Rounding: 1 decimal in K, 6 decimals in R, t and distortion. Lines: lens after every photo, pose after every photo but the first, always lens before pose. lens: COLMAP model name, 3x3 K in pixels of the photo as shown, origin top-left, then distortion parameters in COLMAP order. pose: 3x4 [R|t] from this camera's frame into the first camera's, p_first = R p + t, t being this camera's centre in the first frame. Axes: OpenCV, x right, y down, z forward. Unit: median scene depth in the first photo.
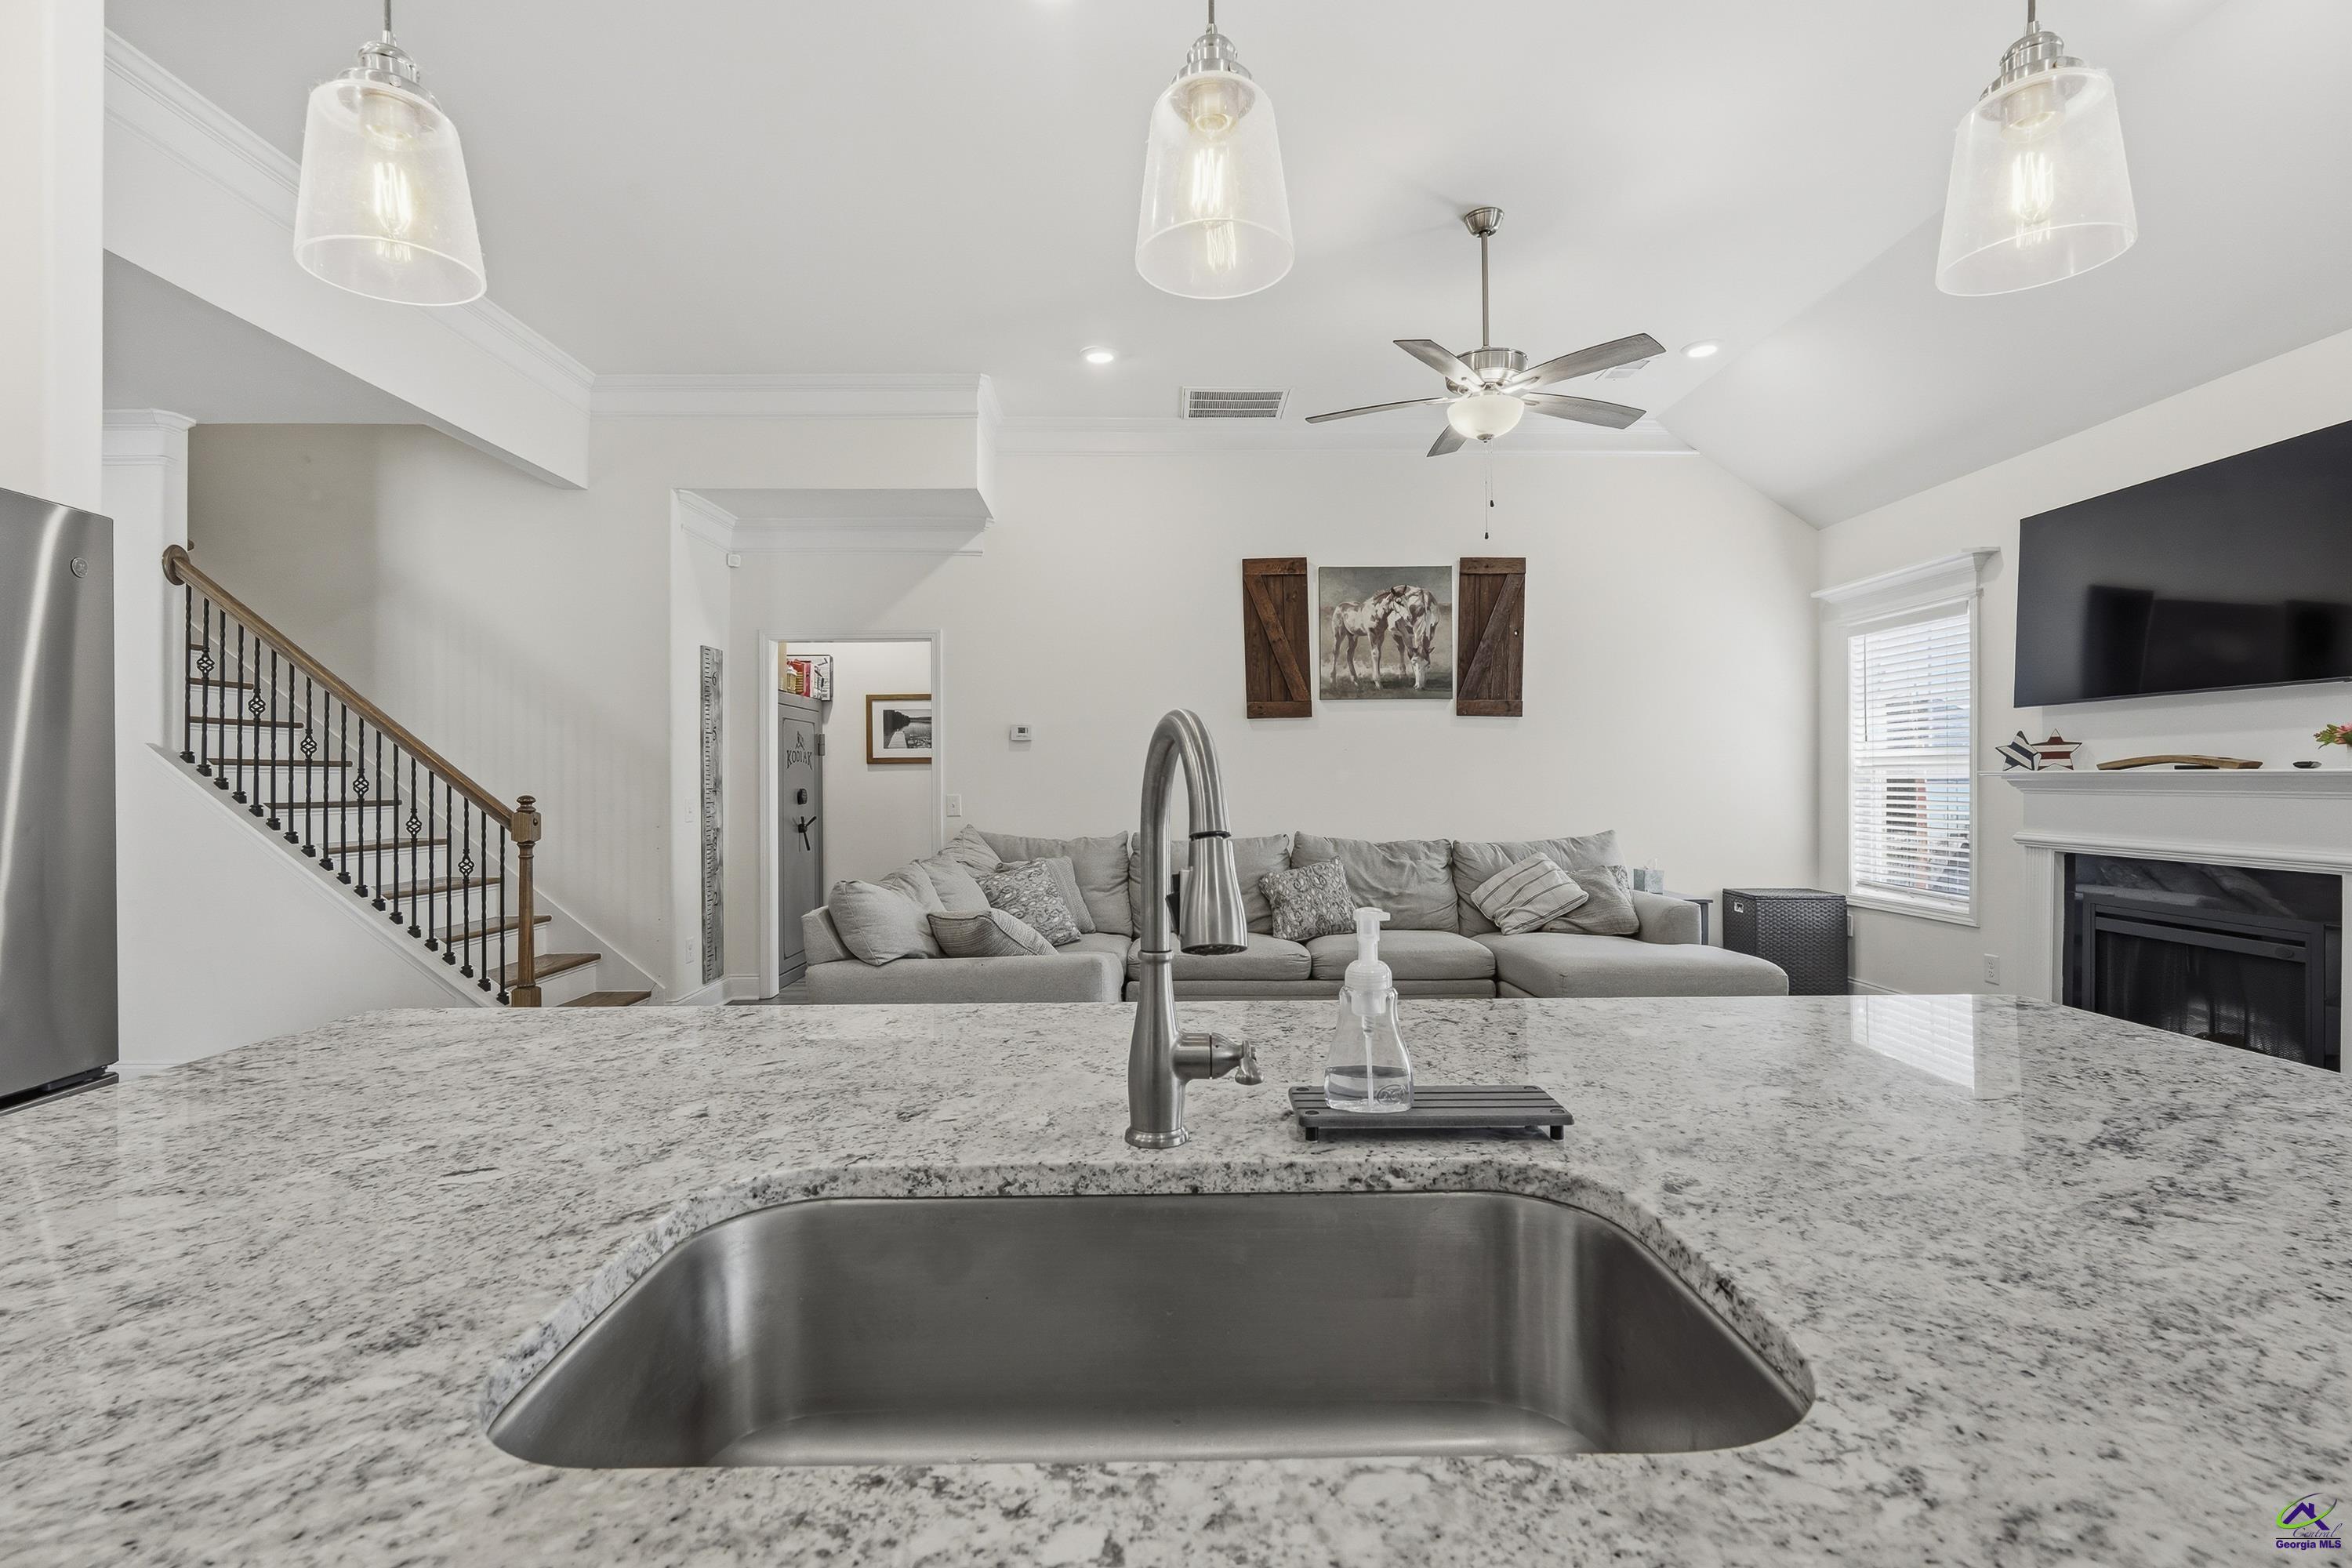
lens RADIAL K [[1063.6, 0, 1165.5], [0, 1063.6, 783.1], [0, 0, 1]] dist [-0.008790, -0.000458]
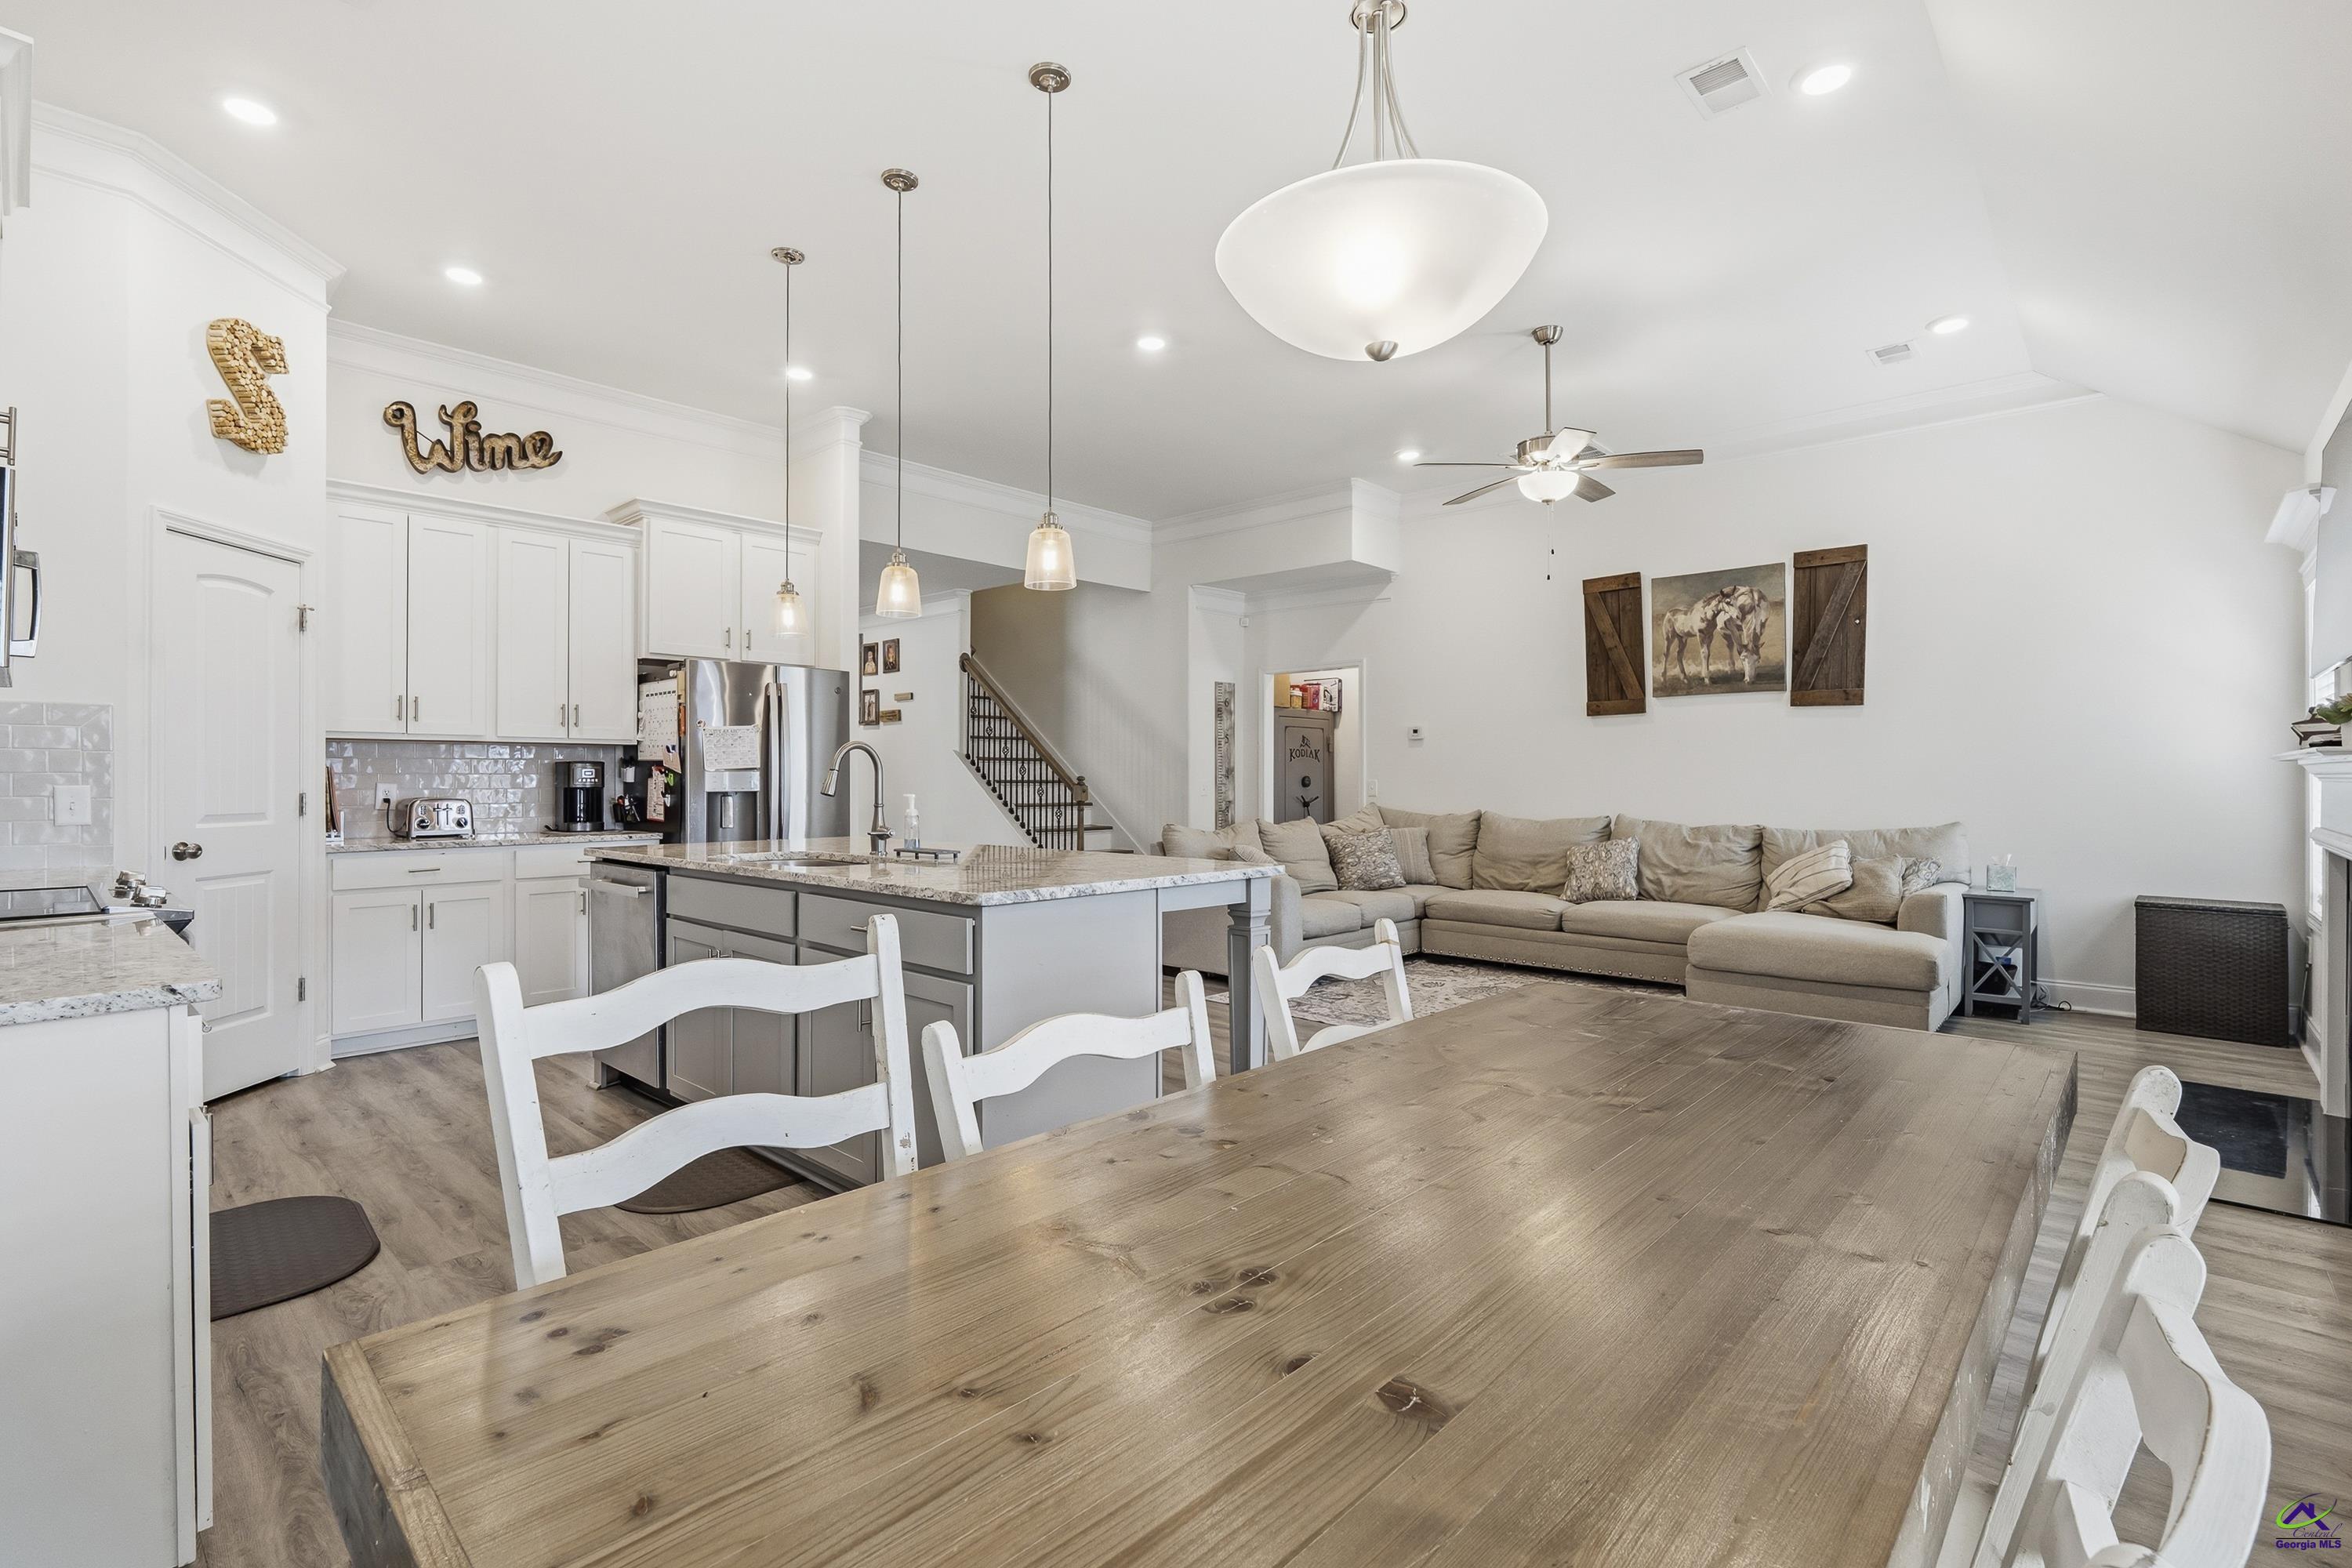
lens RADIAL K [[1063.6, 0, 1170.7], [0, 1063.6, 782.4], [0, 0, 1]] dist [-0.008790, -0.000458]
pose [[0.730423, 0.008110, -0.682947, 0.540689], [-0.006455, 0.999967, 0.004971, 0.009056], [0.682965, 0.000777, 0.730451, -0.164092]]
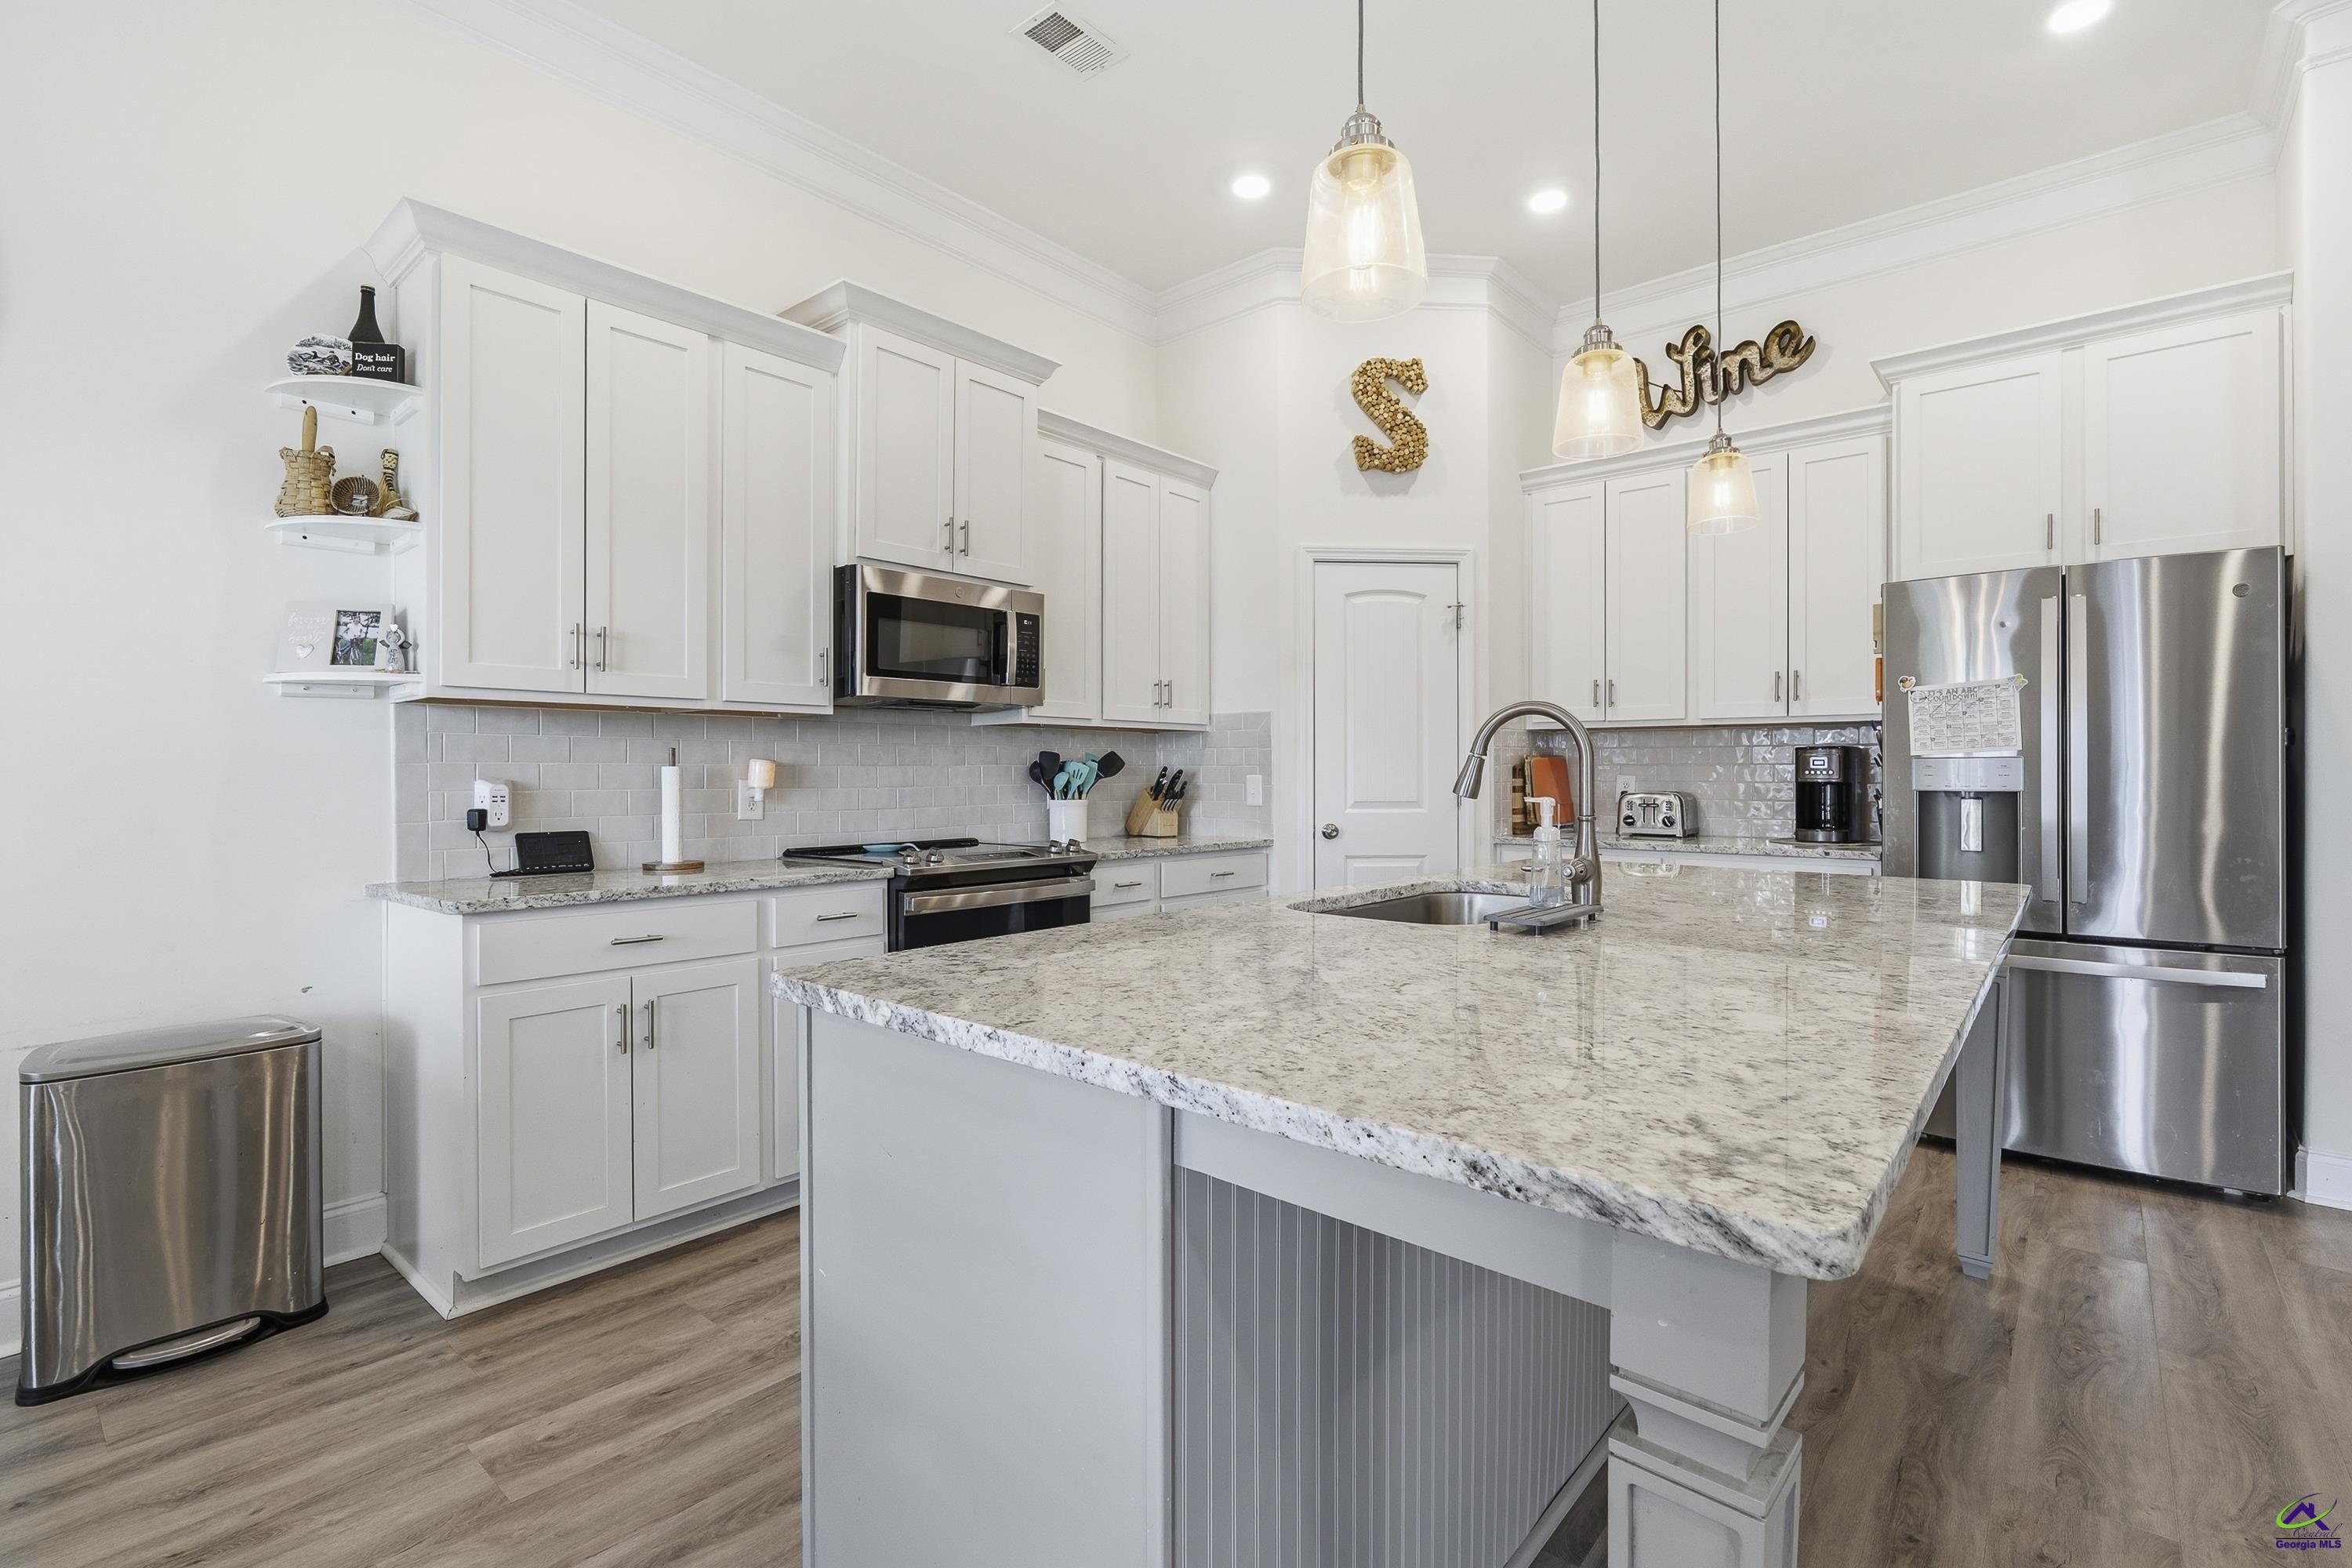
lens RADIAL K [[1063.6, 0, 1165.1], [0, 1063.6, 776.2], [0, 0, 1]] dist [-0.008790, -0.000458]
pose [[-0.655560, 0.008649, -0.755094, 0.329685], [0.000922, 0.999943, 0.010654, 0.010121], [0.755143, 0.006288, -0.655531, 0.279446]]
